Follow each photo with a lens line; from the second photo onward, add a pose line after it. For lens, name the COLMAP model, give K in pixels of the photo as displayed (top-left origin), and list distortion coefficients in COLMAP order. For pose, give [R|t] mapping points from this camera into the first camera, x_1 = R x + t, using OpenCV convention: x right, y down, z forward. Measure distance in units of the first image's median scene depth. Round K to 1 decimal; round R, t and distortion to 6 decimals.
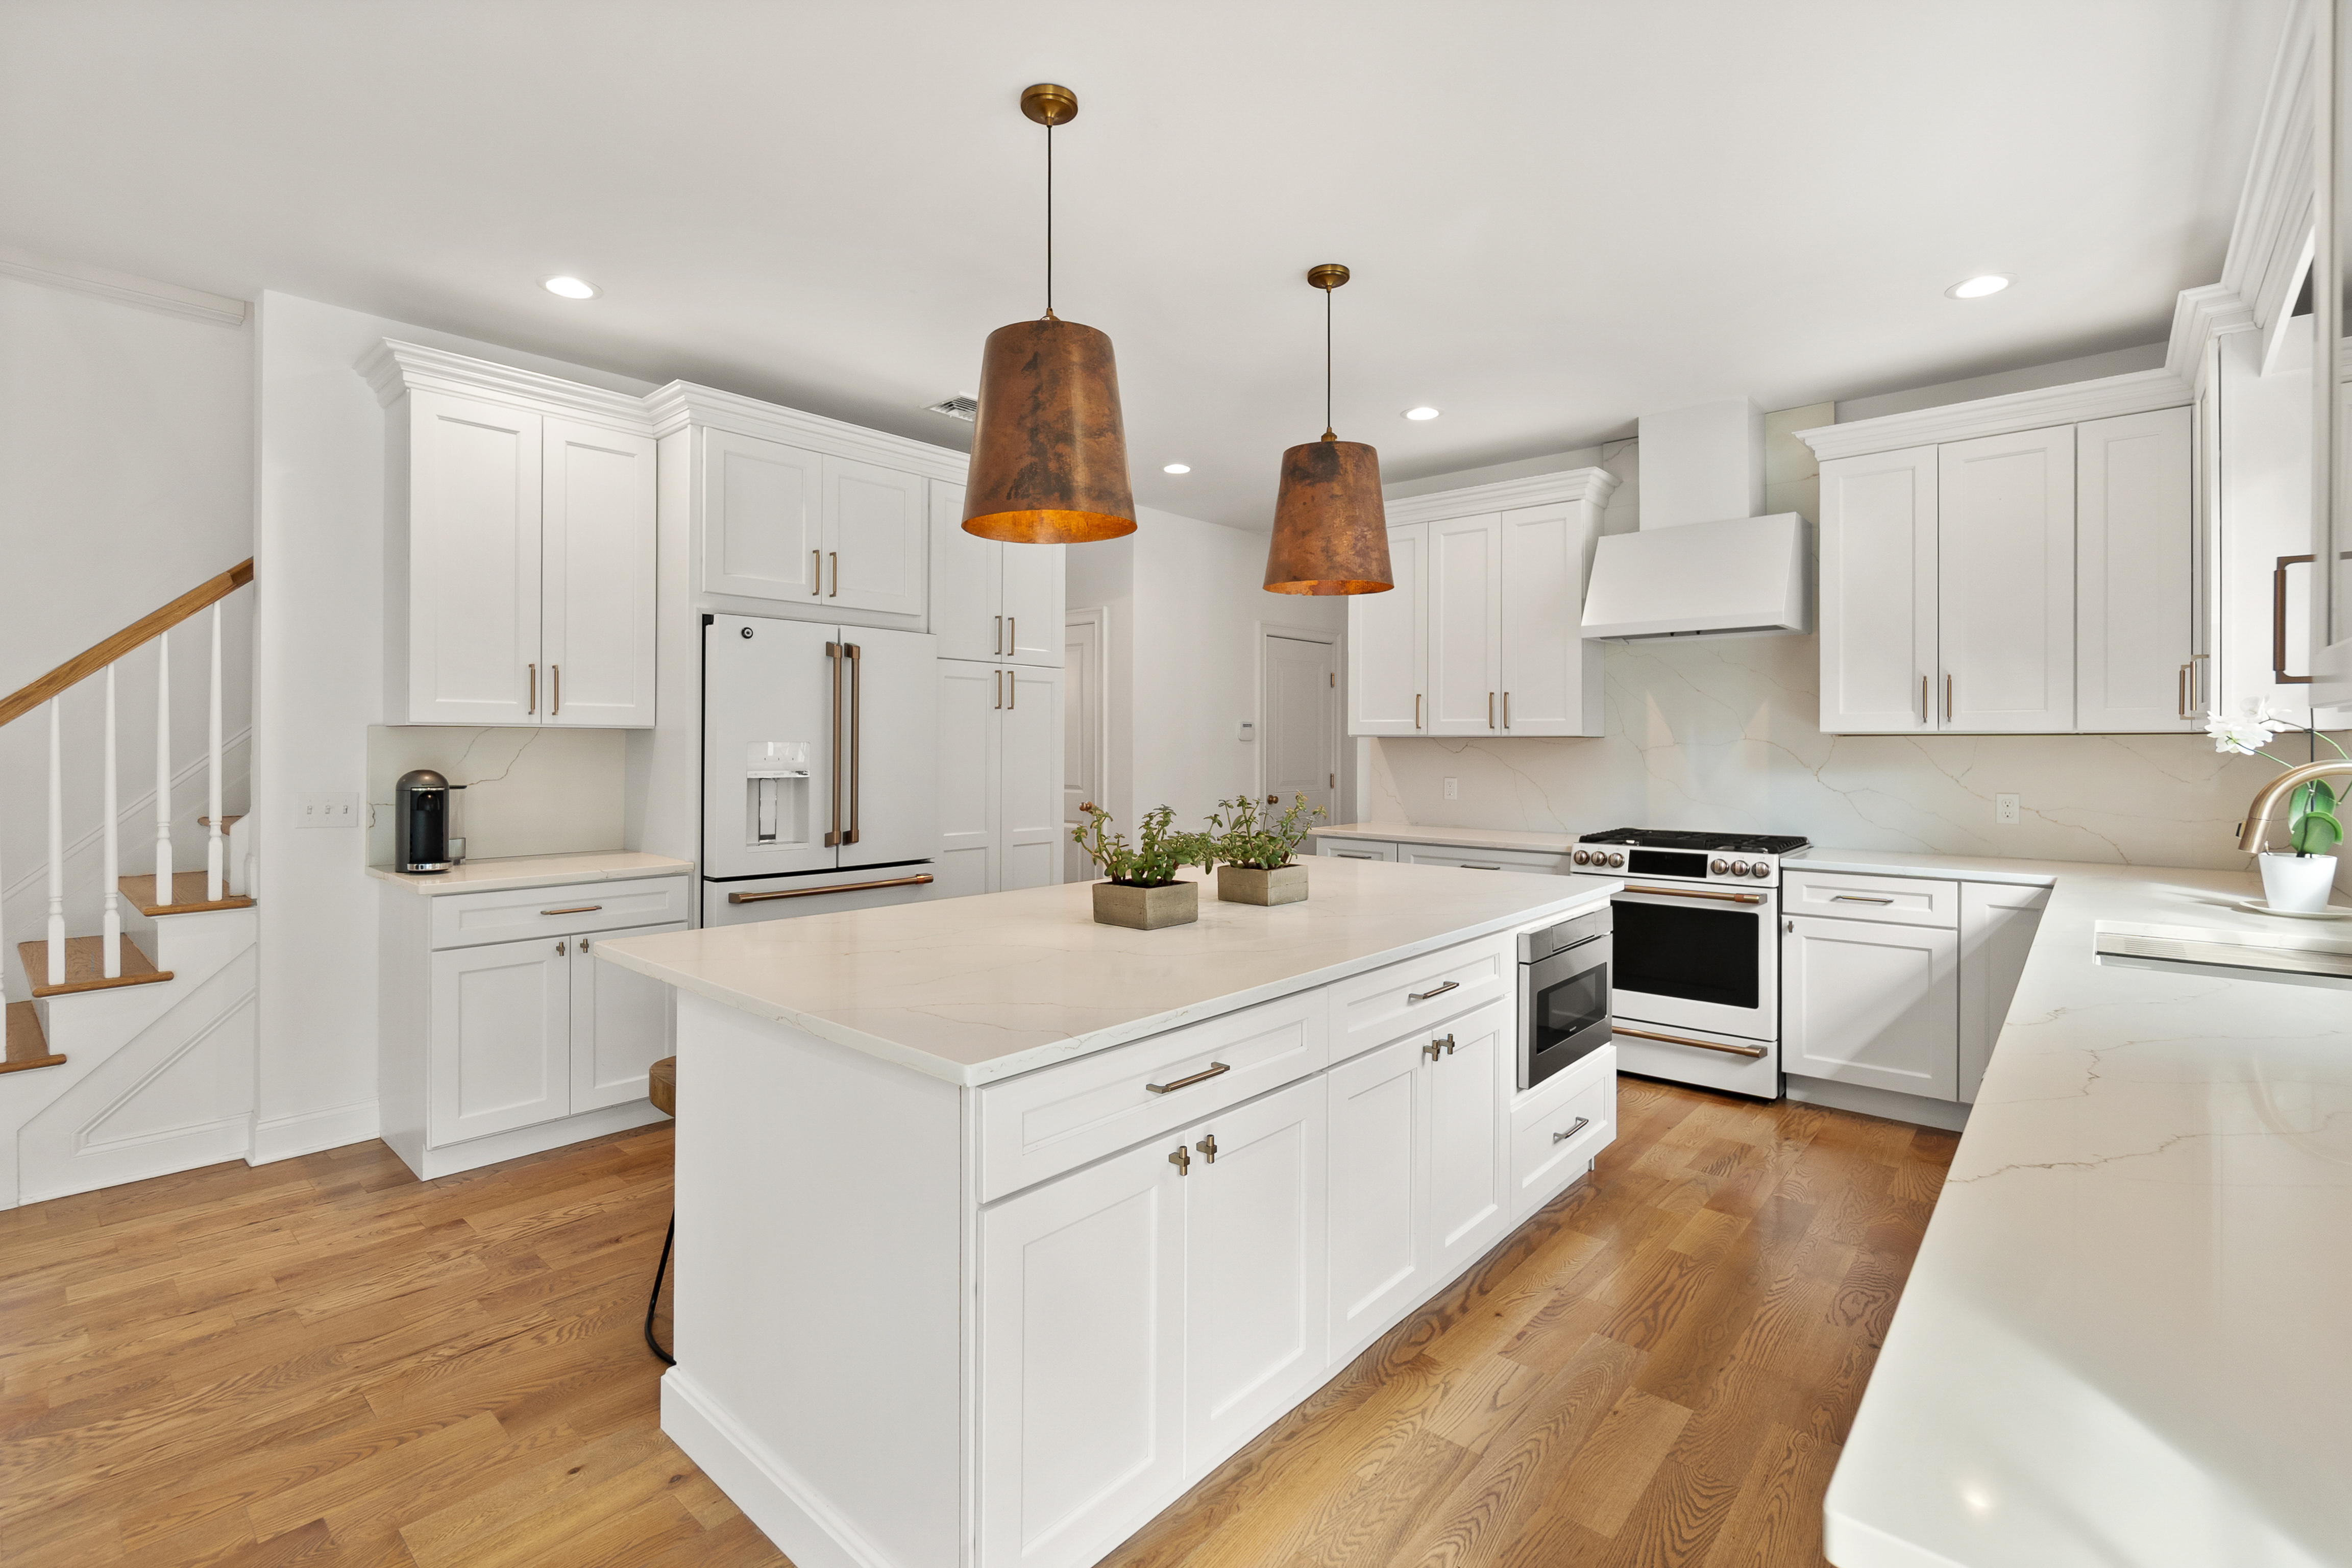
lens RADIAL K [[1061.3, 0, 1177.9], [0, 1061.3, 763.0], [0, 0, 1]] dist [-0.011206, 0.001719]
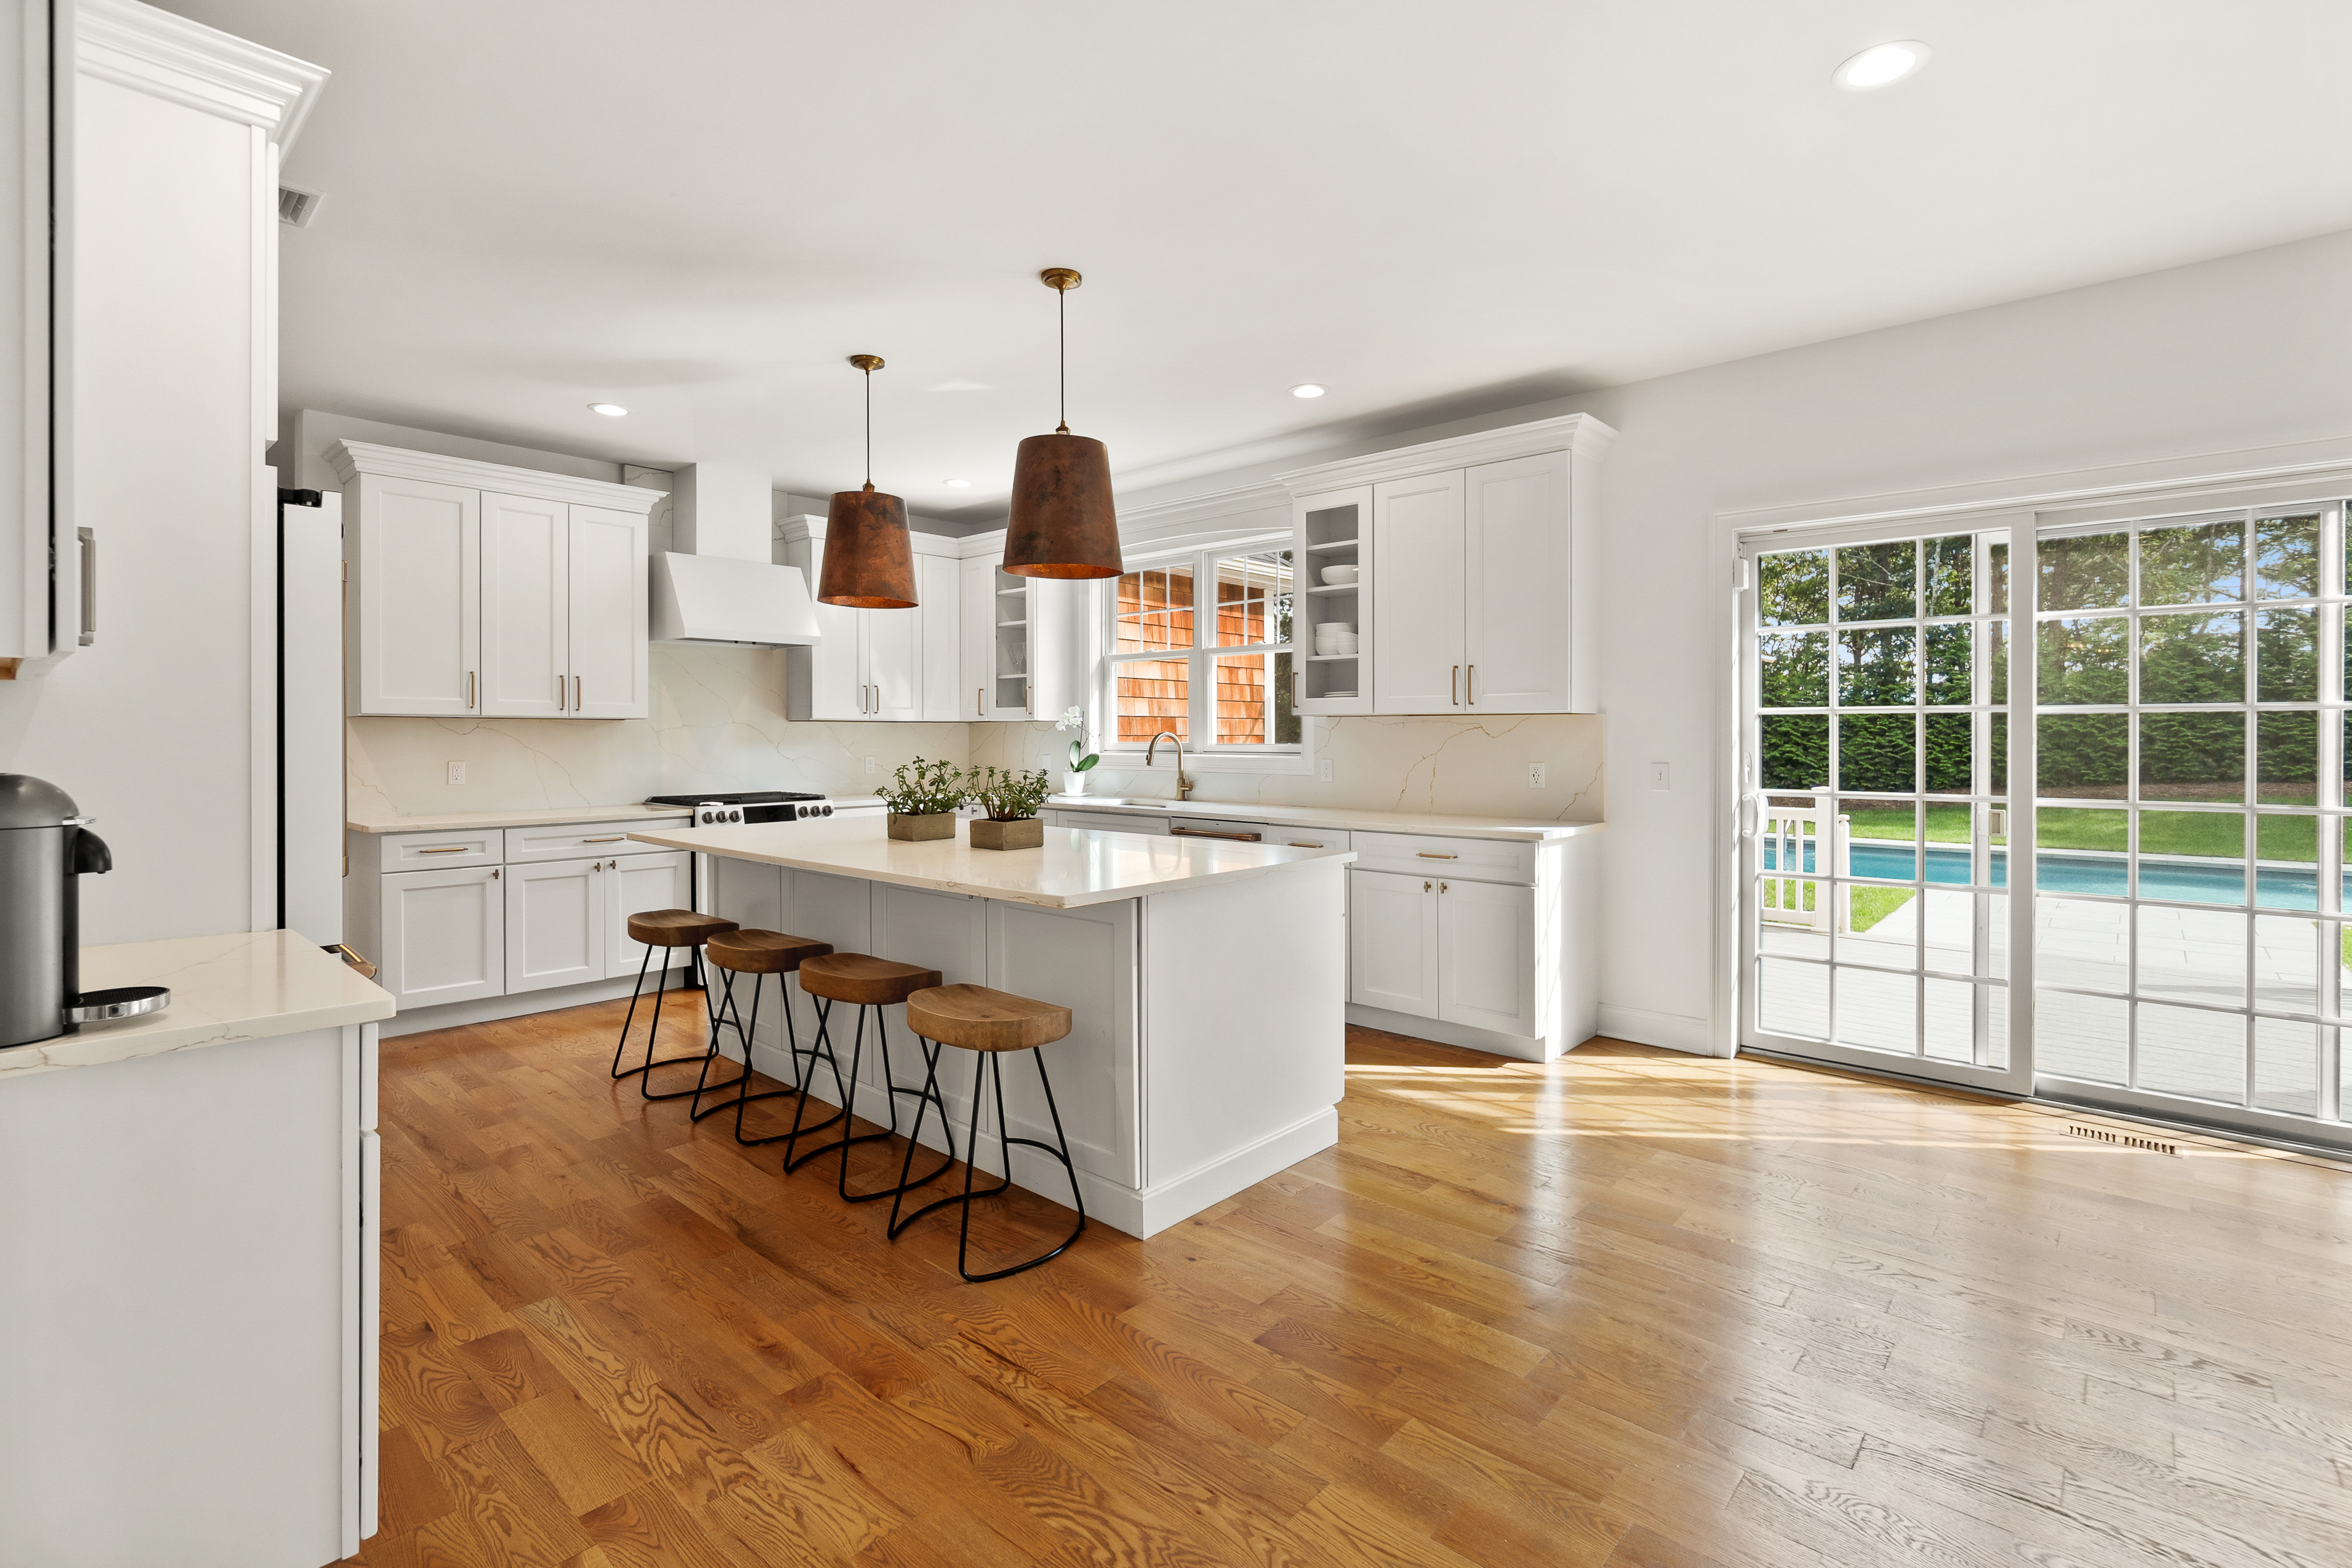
lens RADIAL K [[1061.3, 0, 1196.6], [0, 1061.3, 732.1], [0, 0, 1]] dist [-0.011206, 0.001719]
pose [[-0.005718, 0.000259, 0.999984, -1.071839], [0.015564, 0.999879, -0.000170, -0.001405], [-0.999863, 0.015563, -0.005721, 0.550114]]
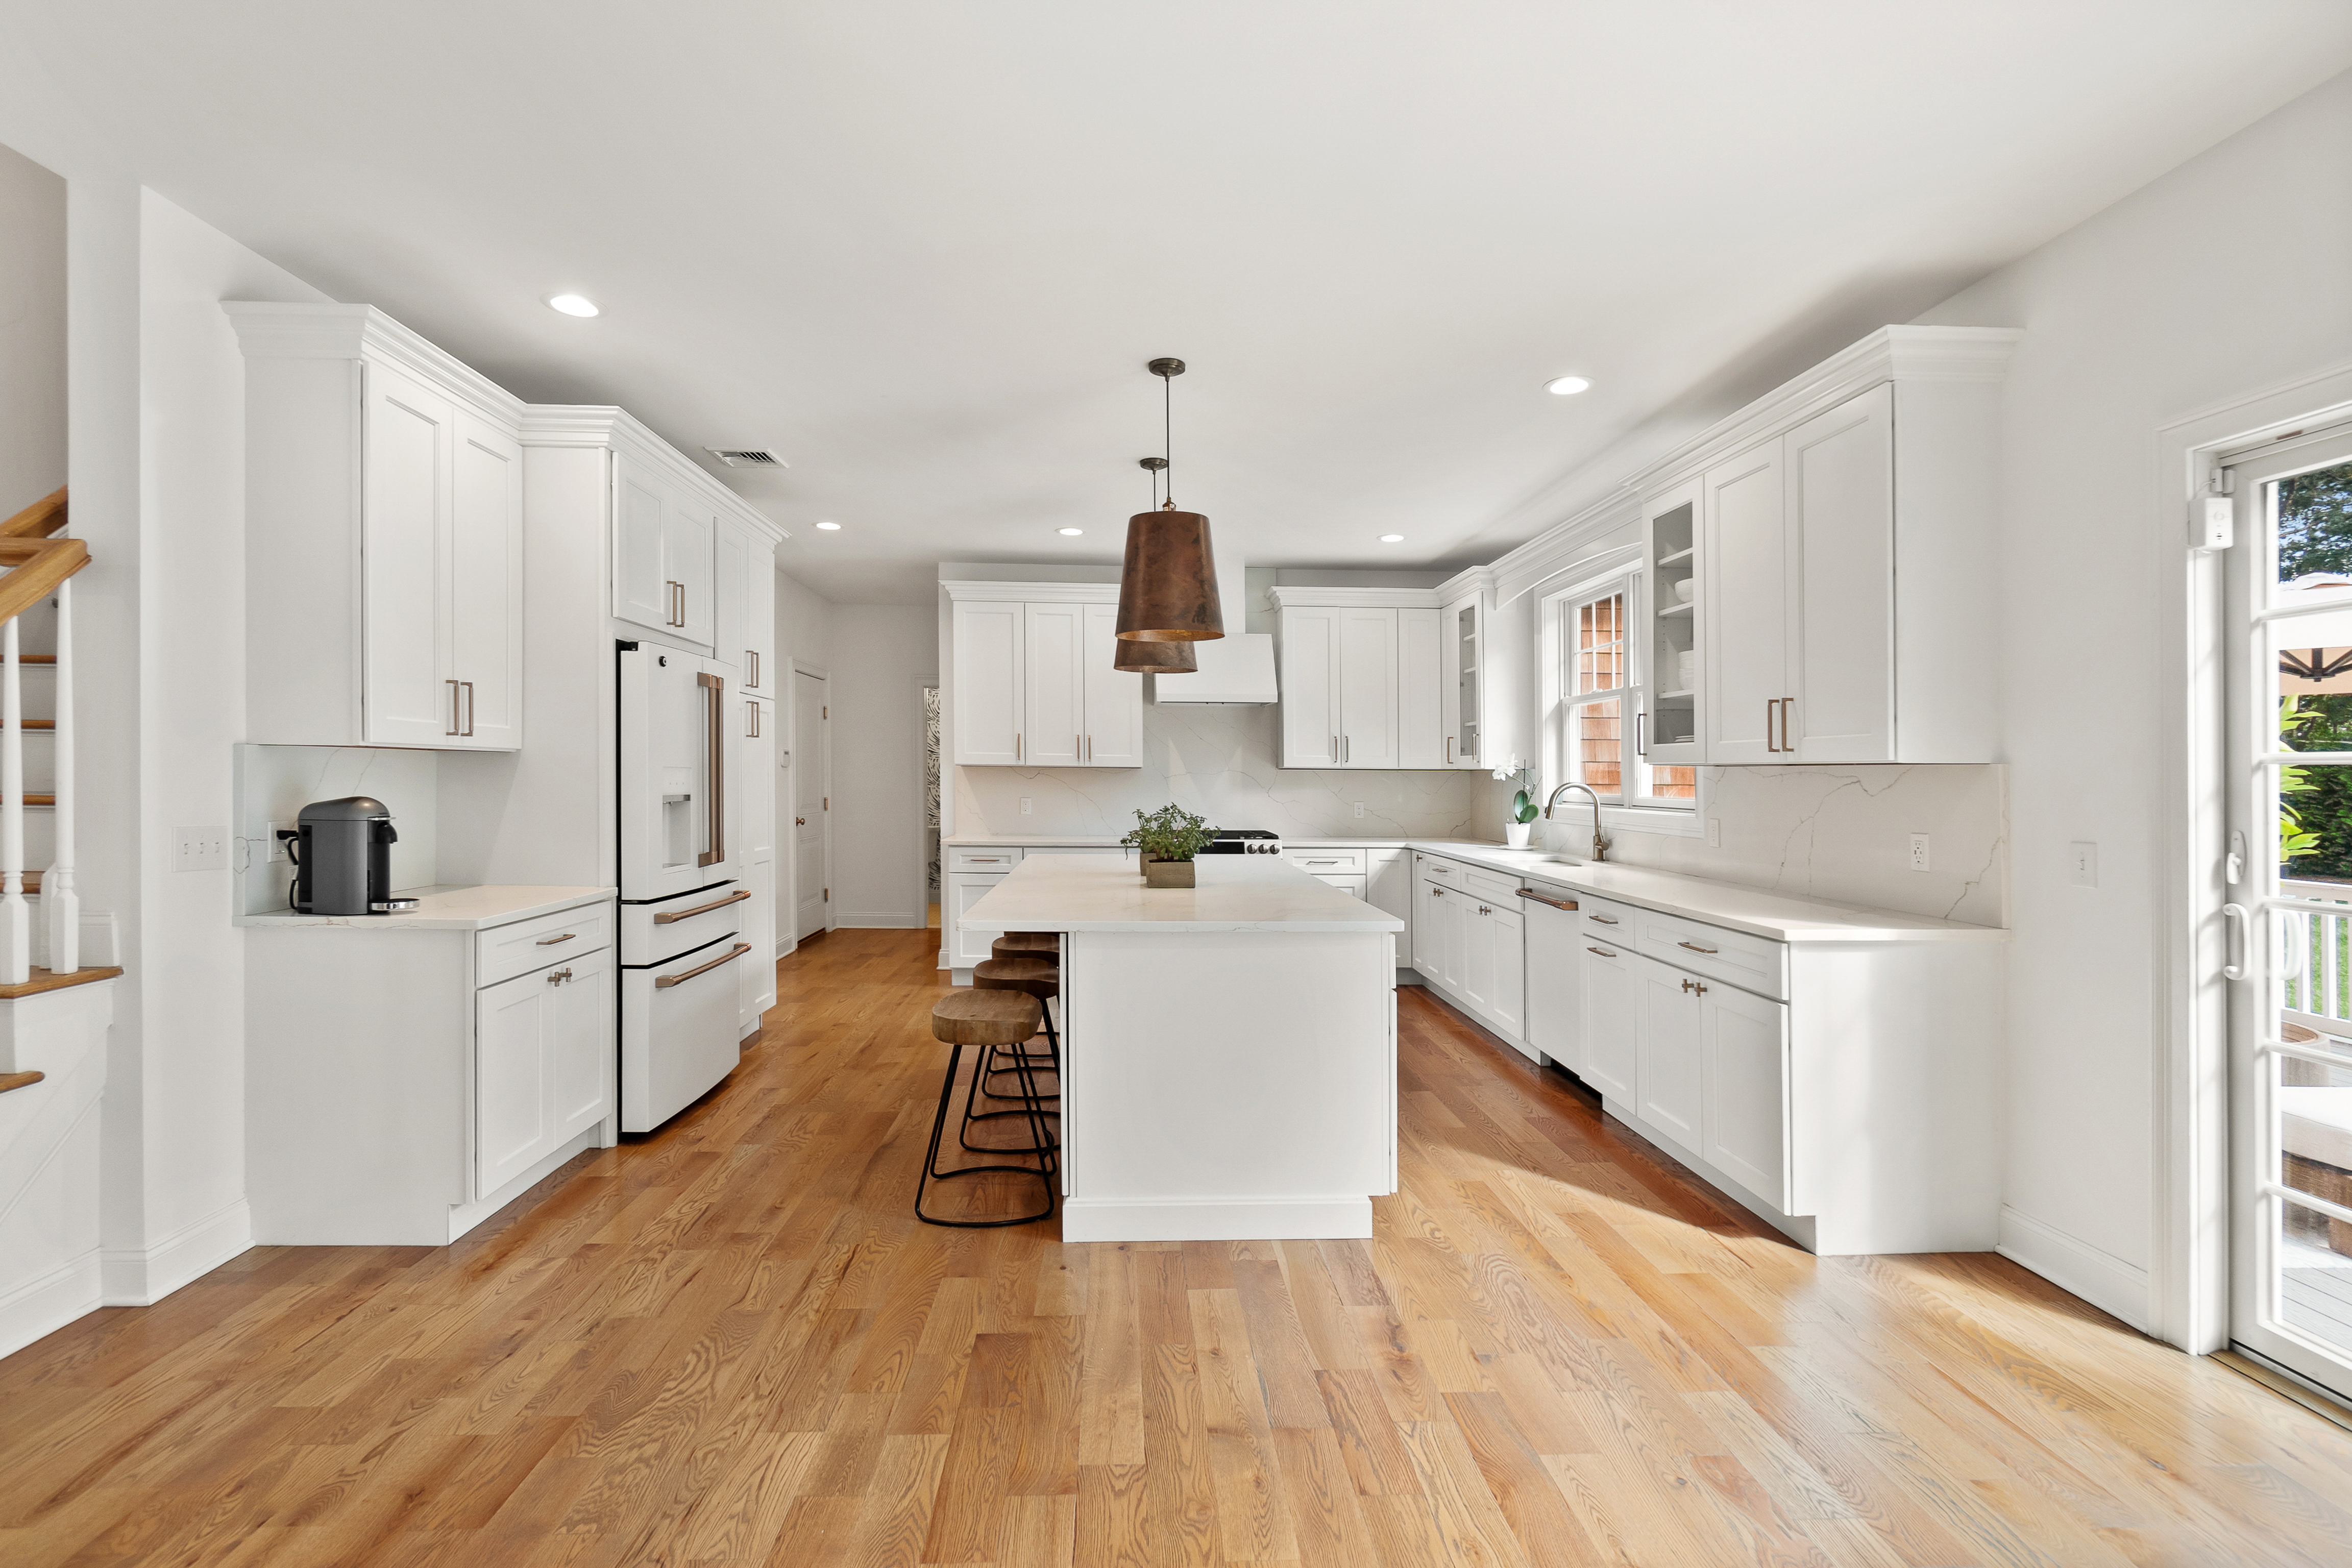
lens RADIAL K [[1061.3, 0, 1187.5], [0, 1061.3, 775.8], [0, 0, 1]] dist [-0.011206, 0.001719]
pose [[0.702896, 0.004070, 0.711281, -0.836992], [0.002812, 0.999960, -0.008500, -0.001368], [-0.711287, 0.007974, 0.702856, -0.094558]]
